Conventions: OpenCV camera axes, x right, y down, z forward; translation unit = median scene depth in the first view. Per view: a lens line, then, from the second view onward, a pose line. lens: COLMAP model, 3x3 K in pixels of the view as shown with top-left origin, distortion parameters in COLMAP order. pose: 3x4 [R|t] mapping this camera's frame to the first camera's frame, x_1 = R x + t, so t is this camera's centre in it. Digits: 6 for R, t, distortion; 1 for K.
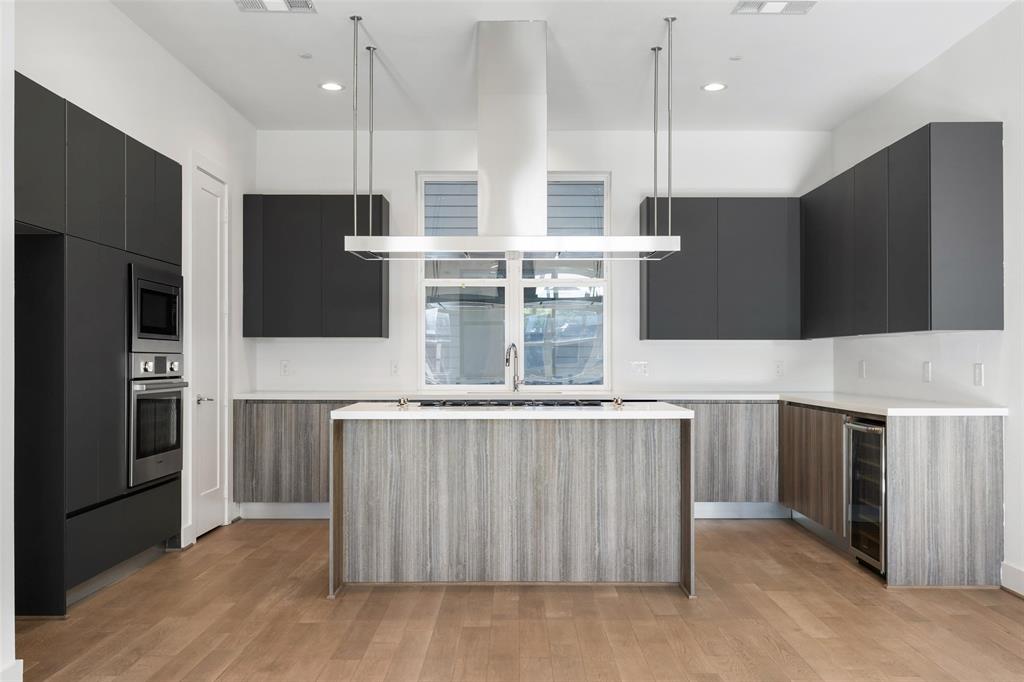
lens RADIAL K [[924.1, 0, 517.5], [0, 924.1, 350.0], [0, 0, 1]] dist [0.016567, -0.002975]
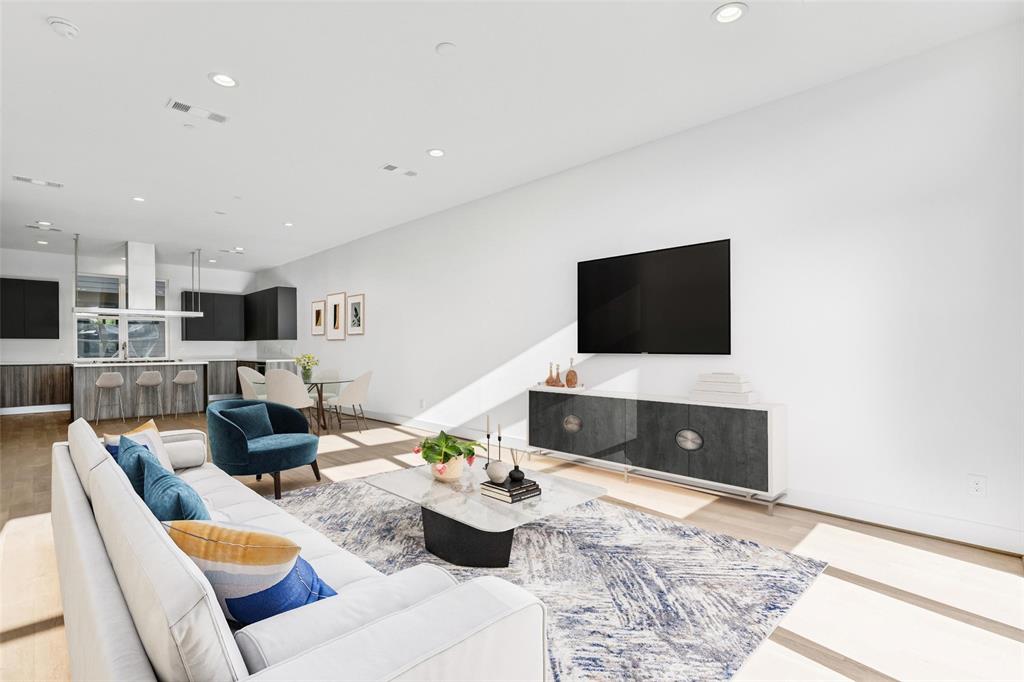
lens RADIAL K [[483.5, 0, 511.8], [0, 483.5, 348.0], [0, 0, 1]] dist [0.001068, 0.000847]
pose [[0.713938, -0.002961, 0.700203, -0.275130], [-0.003943, 0.999958, 0.008249, -0.007620], [-0.700198, -0.008650, 0.713896, -1.134152]]
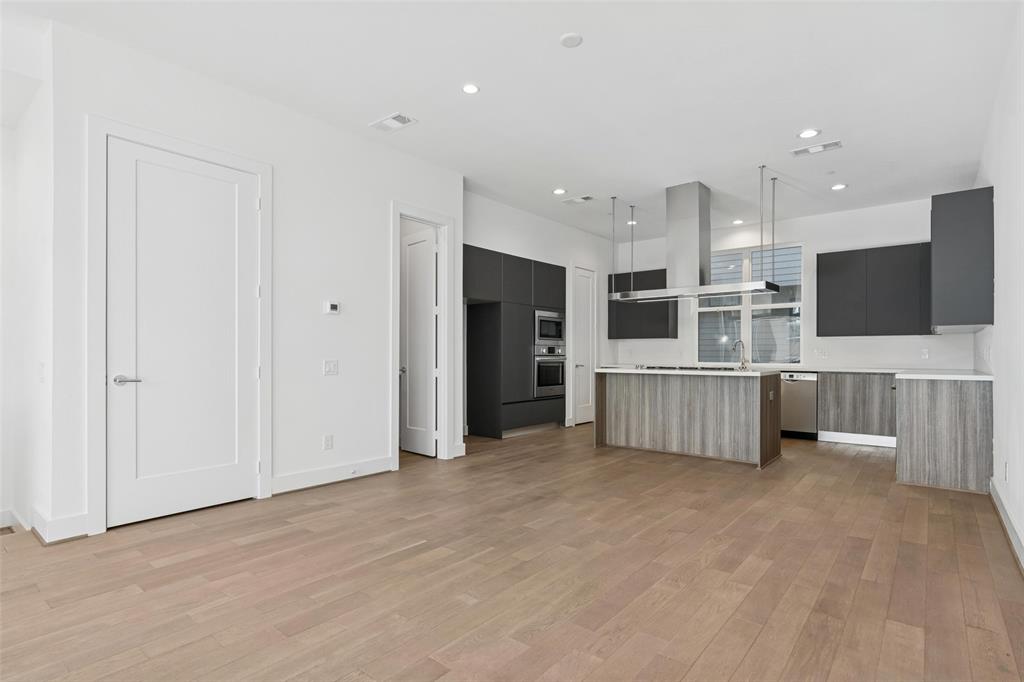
lens RADIAL K [[514.6, 0, 513.2], [0, 514.6, 354.8], [0, 0, 1]] dist [-0.005347, 0.002909]
pose [[0.772696, 0.002315, -0.634772, 0.446989], [0.003684, 0.999960, 0.008132, 0.018115], [0.634765, -0.008622, 0.772657, -0.141167]]
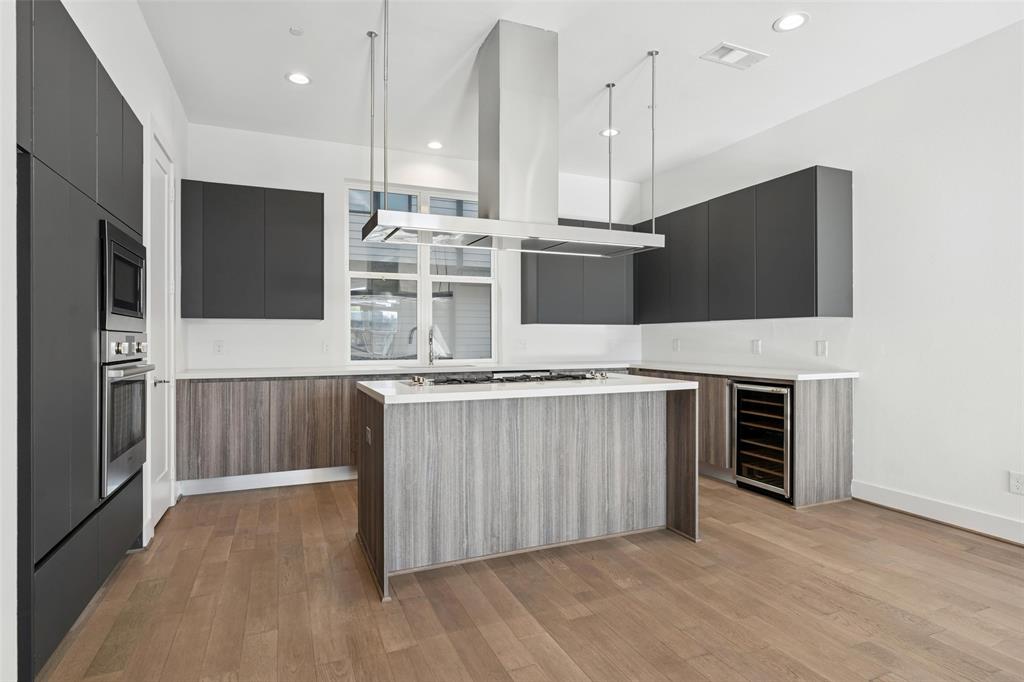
lens RADIAL K [[545.3, 0, 515.8], [0, 545.3, 336.0], [0, 0, 1]] dist [0.000975, 0.000061]
pose [[0.920068, 0.000164, 0.391759, -0.277570], [-0.001457, 0.999994, 0.003004, 0.005504], [-0.391756, -0.003335, 0.920063, 0.429953]]
